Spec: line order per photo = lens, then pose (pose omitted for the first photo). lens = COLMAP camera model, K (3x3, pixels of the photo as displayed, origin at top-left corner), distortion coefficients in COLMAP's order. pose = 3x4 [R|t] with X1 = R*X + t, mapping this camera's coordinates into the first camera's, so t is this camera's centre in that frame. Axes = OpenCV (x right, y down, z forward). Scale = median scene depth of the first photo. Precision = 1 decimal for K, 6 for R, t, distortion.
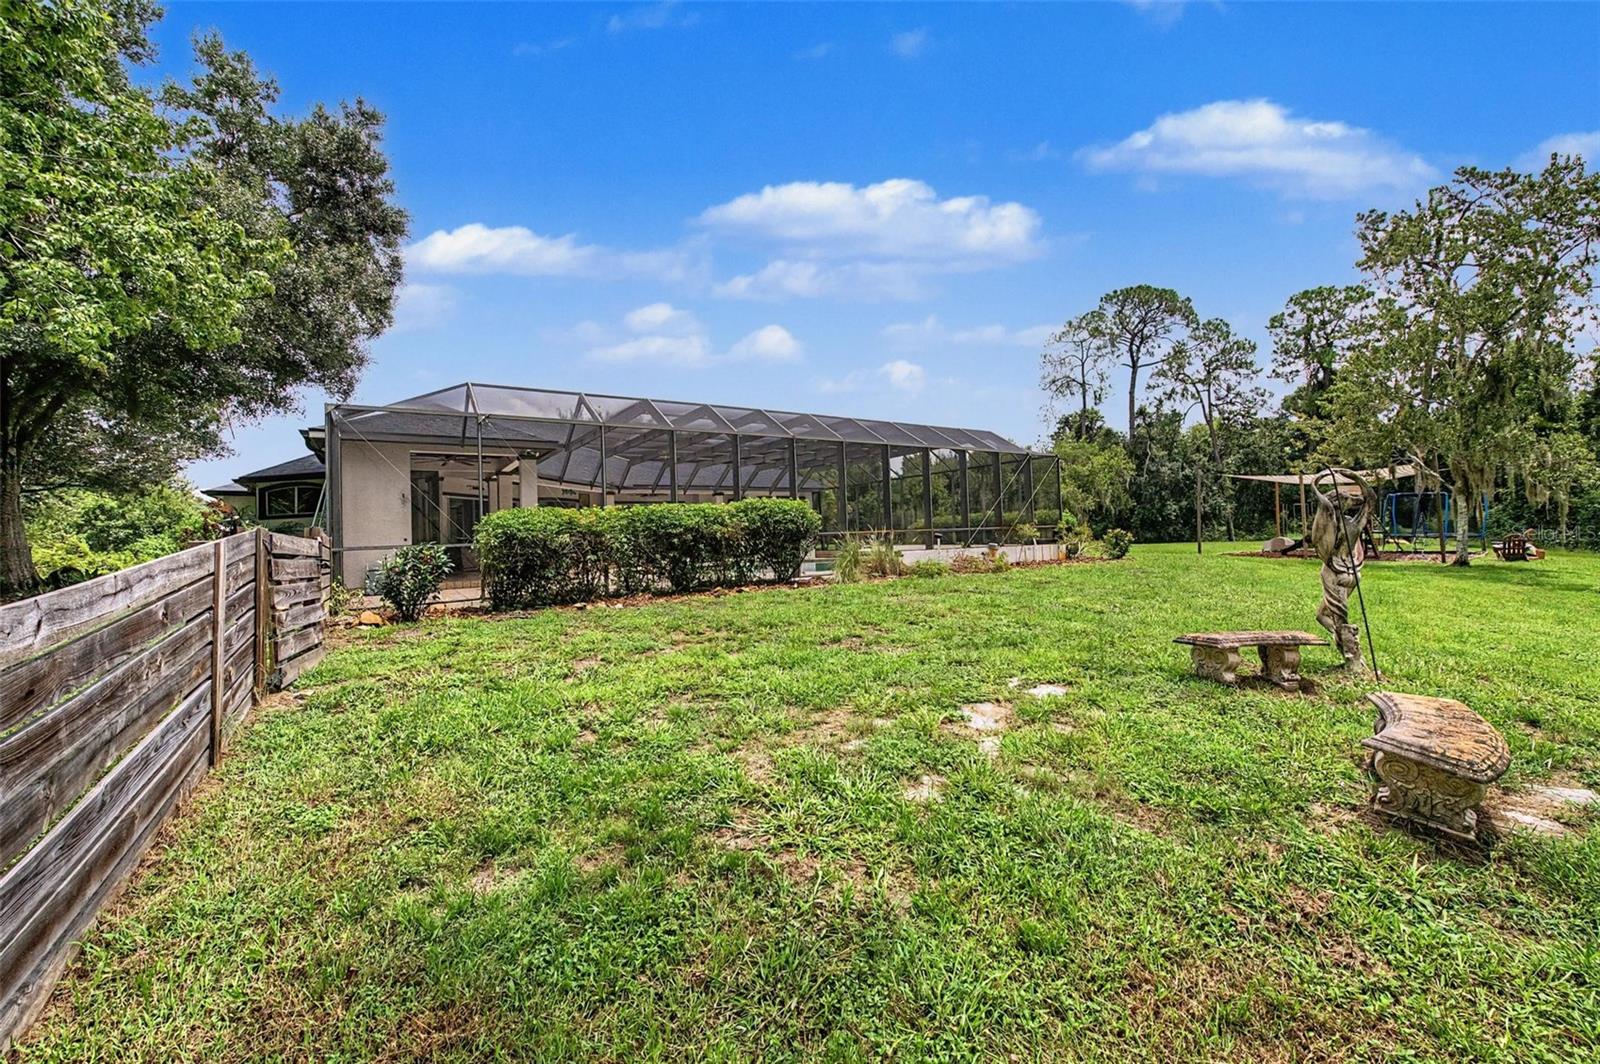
lens RADIAL K [[633.4, 0, 799.7], [0, 633.4, 522.3], [0, 0, 1]] dist [-0.001459, -0.000771]
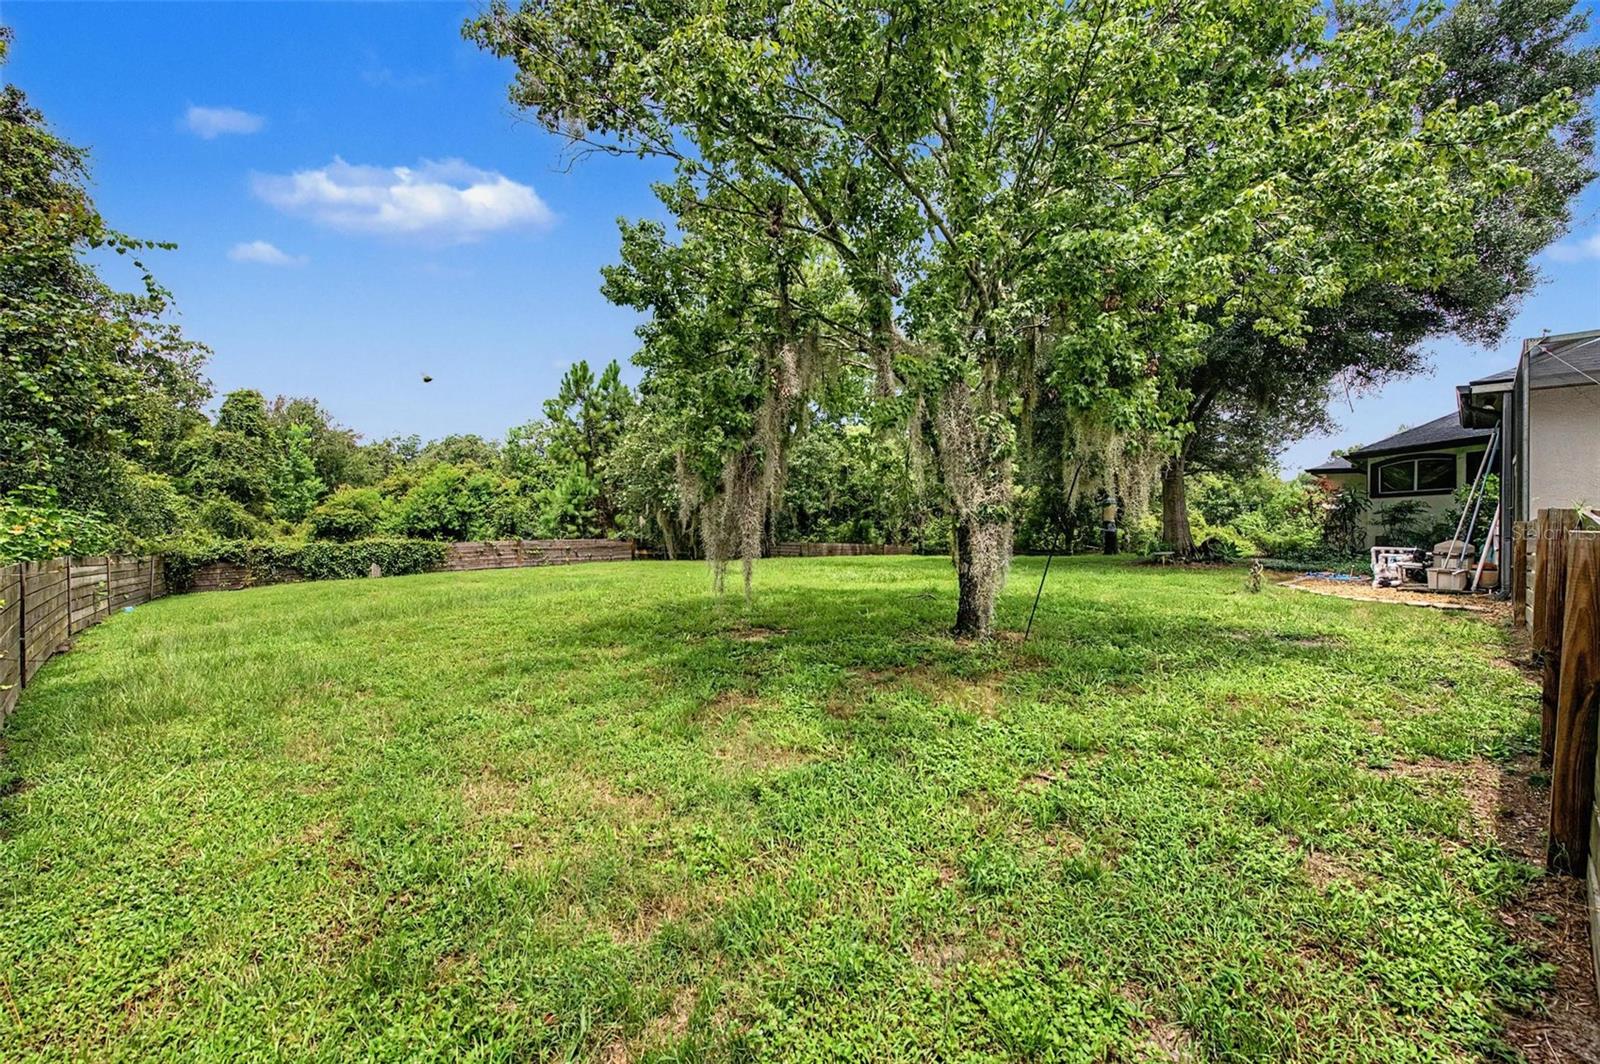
lens RADIAL K [[625.8, 0, 801.0], [0, 625.8, 529.8], [0, 0, 1]] dist [0.003429, -0.002967]
pose [[0.180413, 0.047306, -0.982453, -0.102724], [-0.001761, 0.998857, 0.047772, -0.000122], [0.983589, -0.006889, 0.180290, 0.022196]]
